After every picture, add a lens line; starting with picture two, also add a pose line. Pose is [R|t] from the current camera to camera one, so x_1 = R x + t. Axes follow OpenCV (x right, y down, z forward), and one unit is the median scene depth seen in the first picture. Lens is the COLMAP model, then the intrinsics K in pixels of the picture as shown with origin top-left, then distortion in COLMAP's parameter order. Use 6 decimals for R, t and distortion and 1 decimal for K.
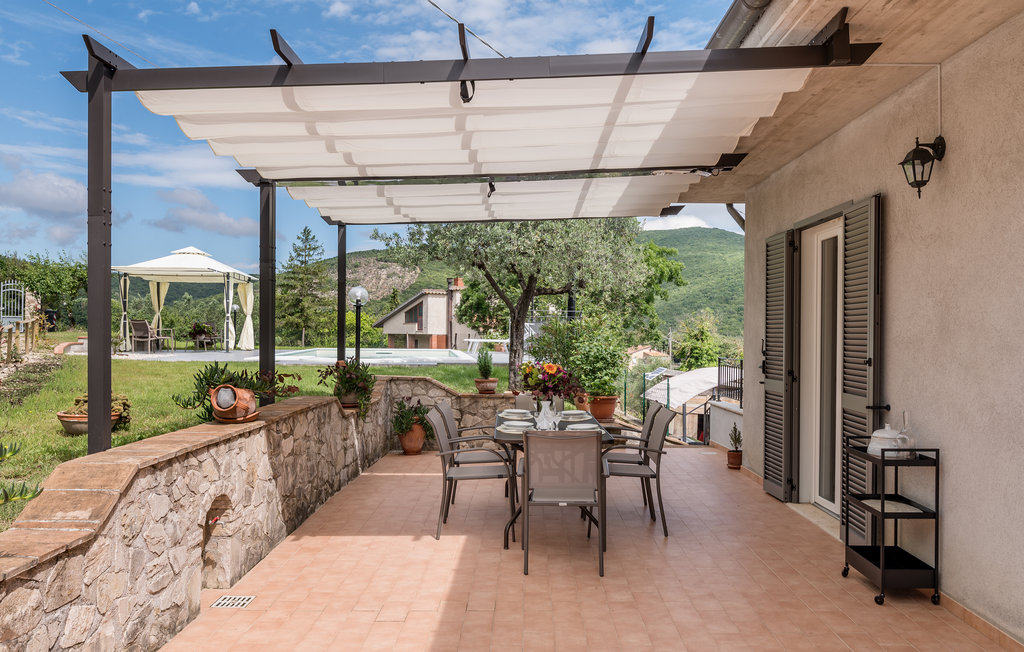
lens RADIAL K [[777.3, 0, 473.4], [0, 777.3, 328.7], [0, 0, 1]] dist [-0.010307, -0.009742]
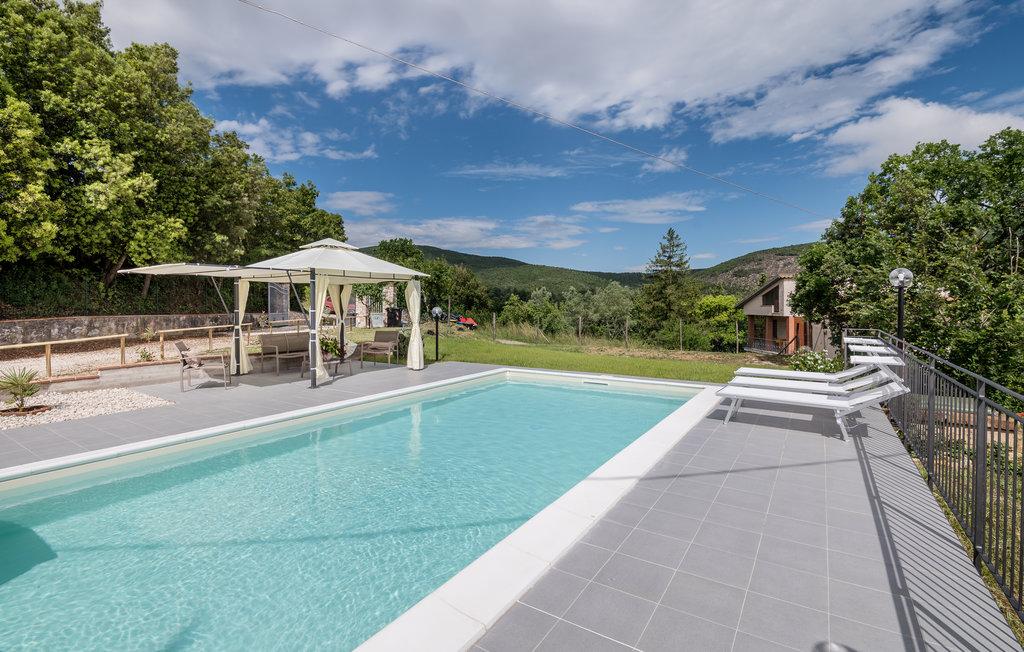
lens RADIAL K [[471.8, 0, 508.3], [0, 471.8, 303.8], [0, 0, 1]] dist [-0.008786, 0.000746]
pose [[0.802445, -0.016477, -0.596498, 0.149436], [0.016322, 0.999851, -0.005662, -0.079738], [0.596503, -0.005193, 0.802594, 1.666354]]
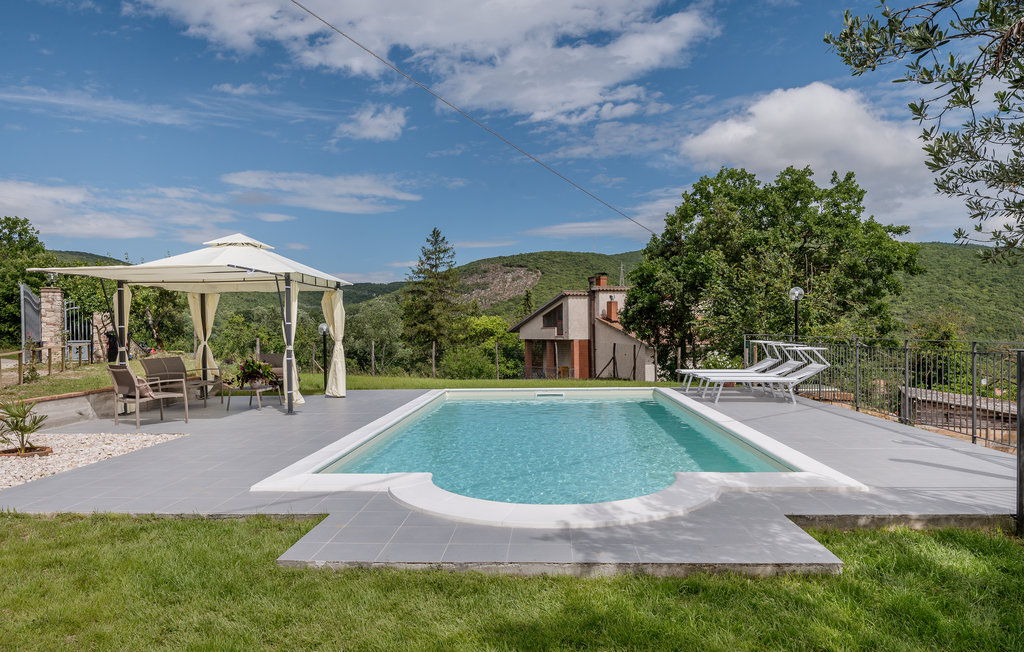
lens RADIAL K [[702.6, 0, 512.1], [0, 702.6, 361.0], [0, 0, 1]] dist [-0.007206, 0.000328]
pose [[0.993194, -0.022431, -0.114295, -0.202079], [0.028087, 0.998447, 0.048115, -0.061191], [0.113039, -0.050998, 0.992281, 1.085884]]
